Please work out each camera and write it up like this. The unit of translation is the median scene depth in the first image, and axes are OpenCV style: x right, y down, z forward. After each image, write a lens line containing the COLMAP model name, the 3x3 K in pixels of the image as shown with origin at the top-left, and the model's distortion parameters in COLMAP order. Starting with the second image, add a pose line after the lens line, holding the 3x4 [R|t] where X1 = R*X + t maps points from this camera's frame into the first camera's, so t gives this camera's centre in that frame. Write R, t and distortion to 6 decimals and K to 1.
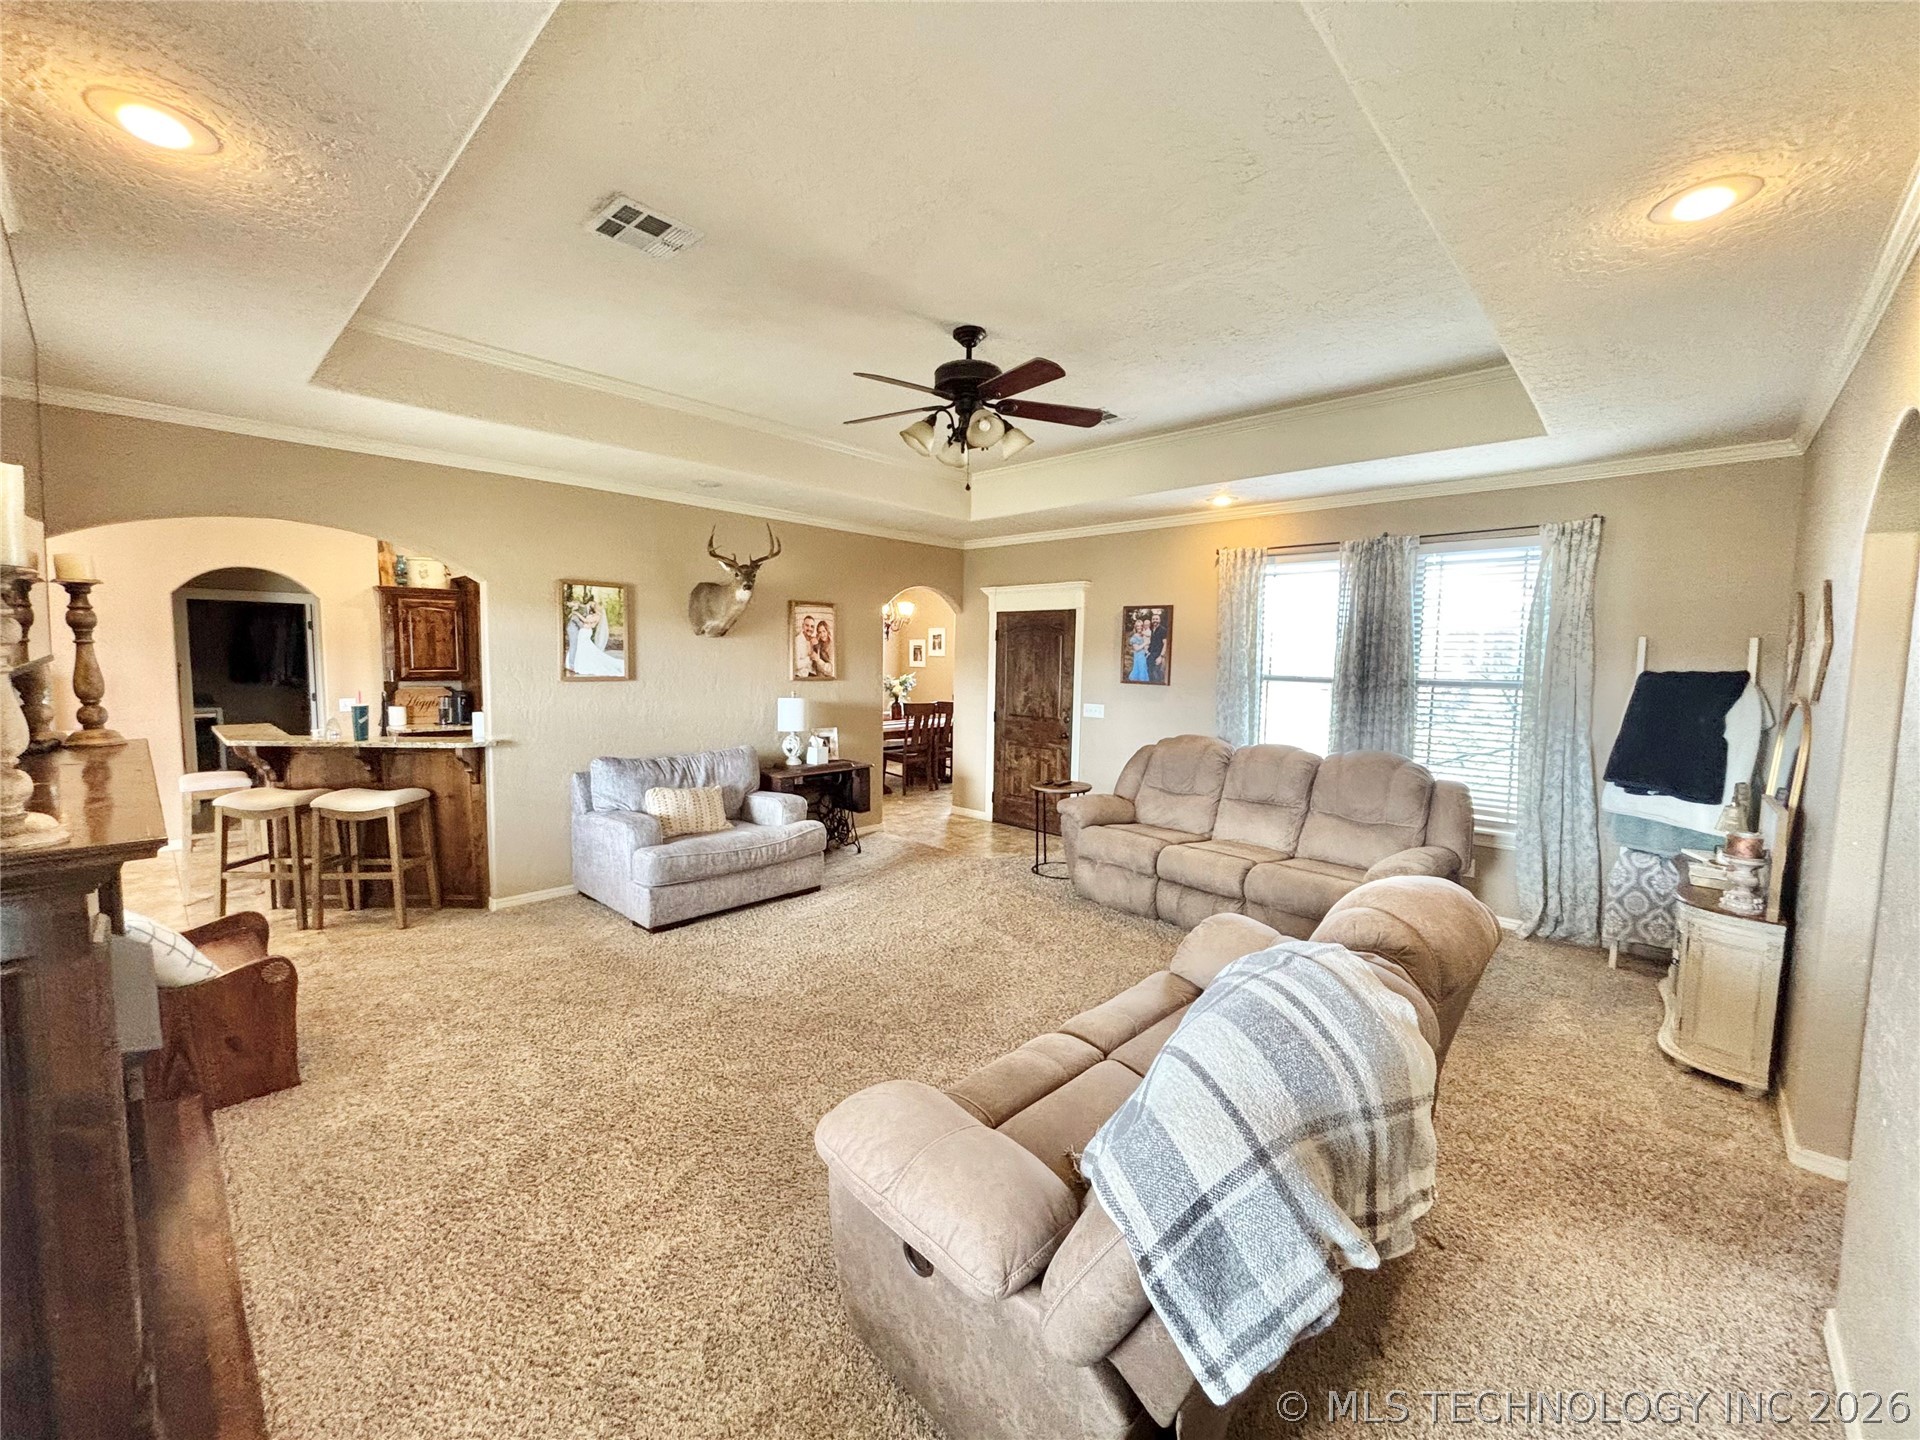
lens RADIAL K [[771.2, 0, 967.5], [0, 771.2, 712.3], [0, 0, 1]] dist [0.002851, -0.001494]
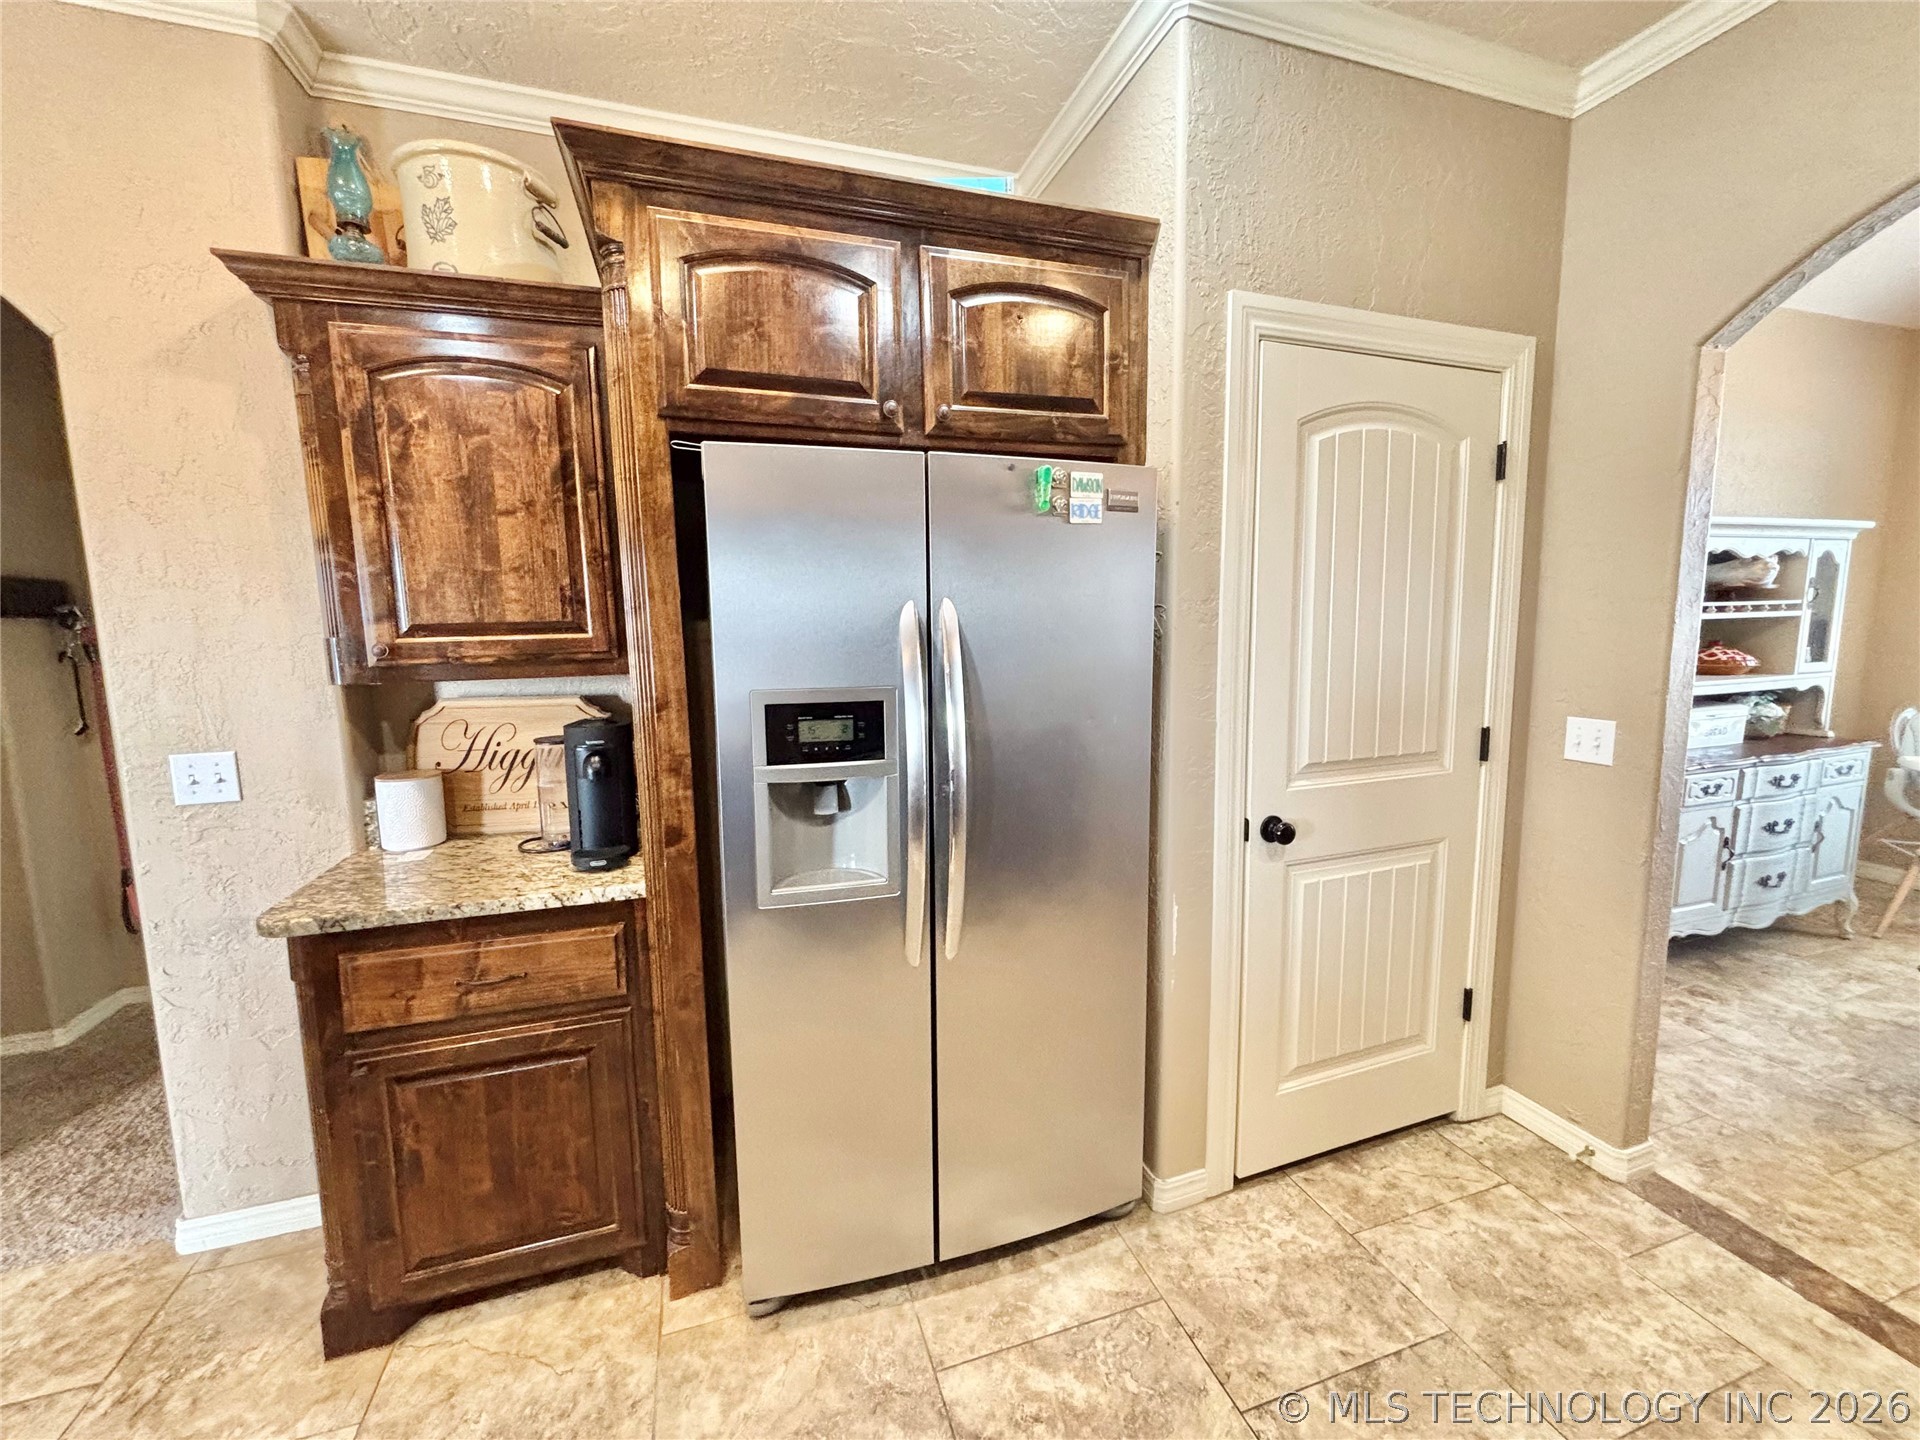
lens RADIAL K [[771.2, 0, 955.9], [0, 771.2, 711.1], [0, 0, 1]] dist [0.002851, -0.001494]
pose [[0.872615, 0.028600, -0.487570, -0.579363], [-0.009604, 0.999096, 0.041416, -0.054425], [0.488314, -0.031457, 0.872101, 1.117808]]
